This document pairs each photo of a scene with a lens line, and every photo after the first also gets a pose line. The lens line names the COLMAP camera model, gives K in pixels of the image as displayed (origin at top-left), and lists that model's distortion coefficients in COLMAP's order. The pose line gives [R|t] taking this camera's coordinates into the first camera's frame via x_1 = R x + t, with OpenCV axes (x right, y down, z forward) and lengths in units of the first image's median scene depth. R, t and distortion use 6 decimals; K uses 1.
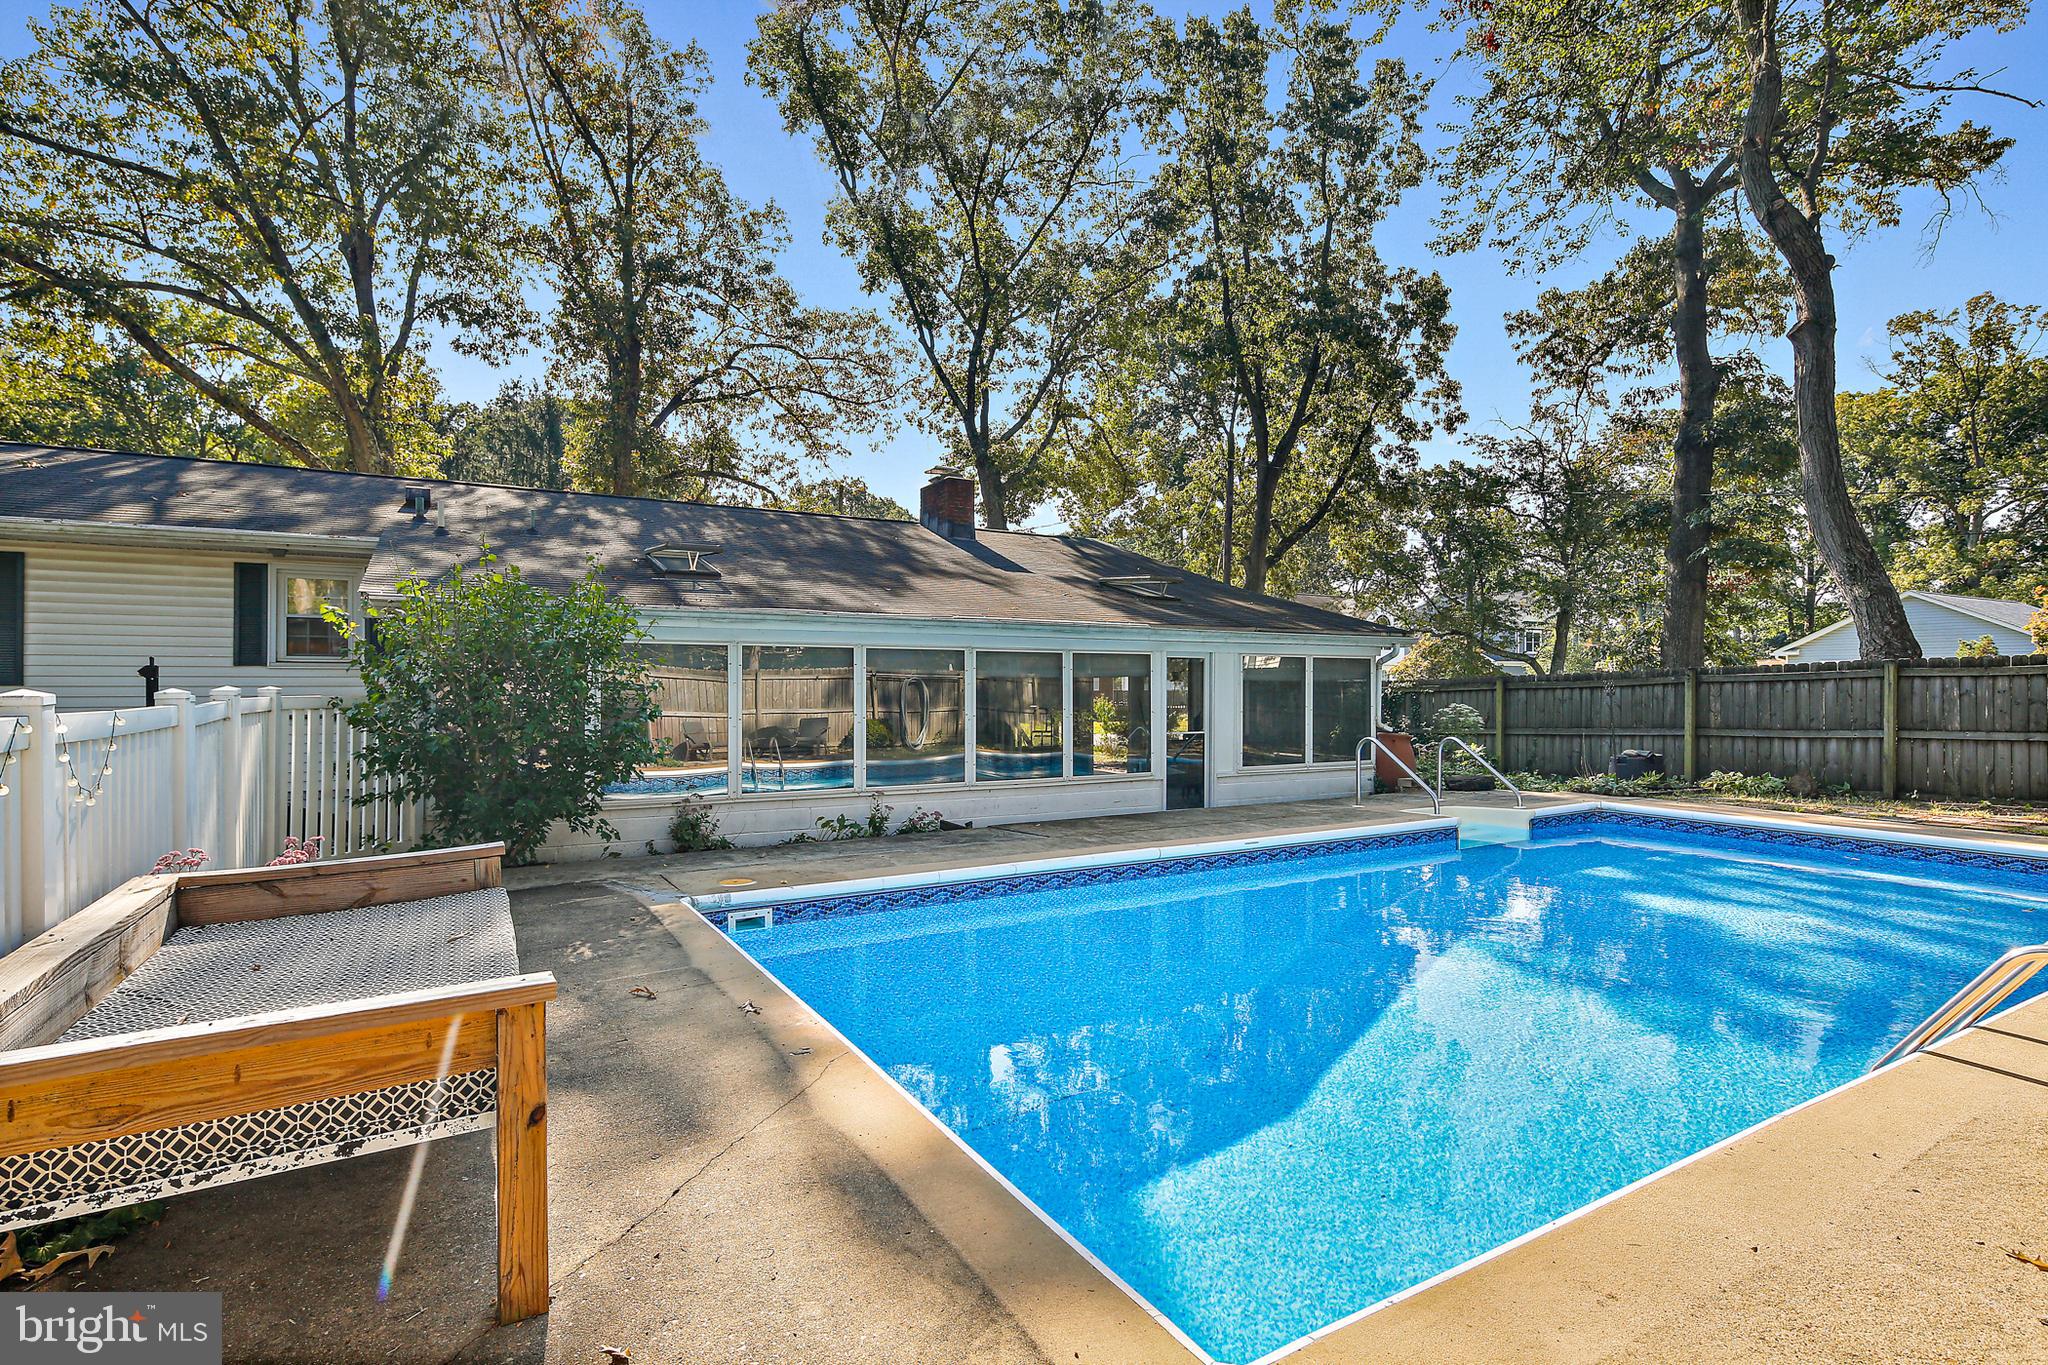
lens RADIAL K [[989.9, 0, 1039.5], [0, 989.9, 684.3], [0, 0, 1]] dist [-0.002834, -0.000022]
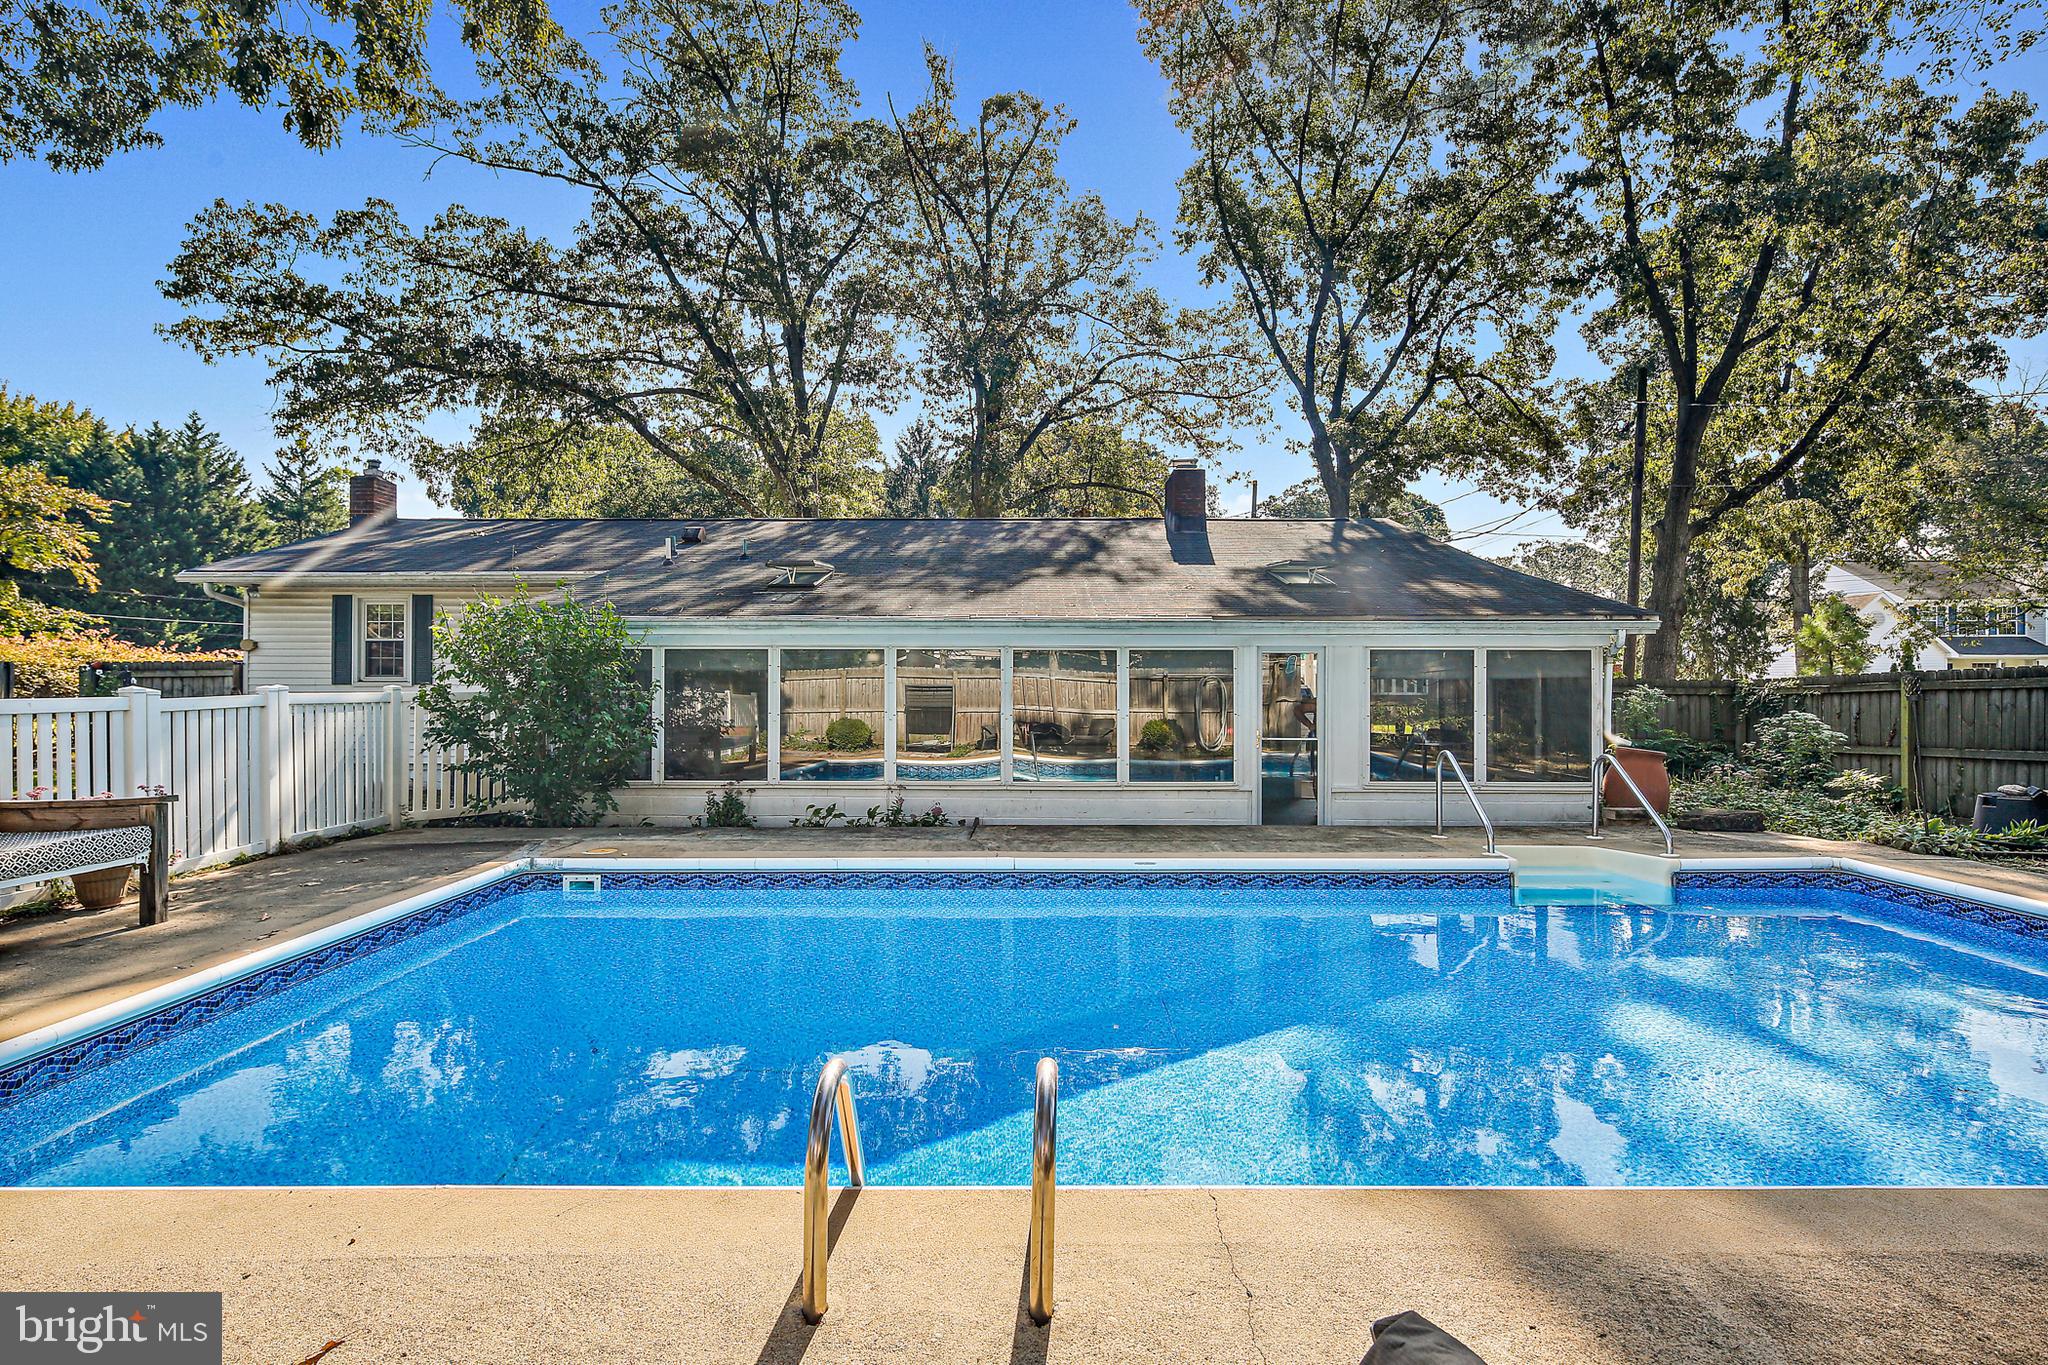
lens RADIAL K [[989.9, 0, 1041.9], [0, 989.9, 686.3], [0, 0, 1]] dist [-0.002834, -0.000022]
pose [[0.862196, 0.002720, -0.506568, 0.356309], [-0.000163, 0.999987, 0.005092, -0.001736], [0.506575, -0.004308, 0.862185, 0.116673]]
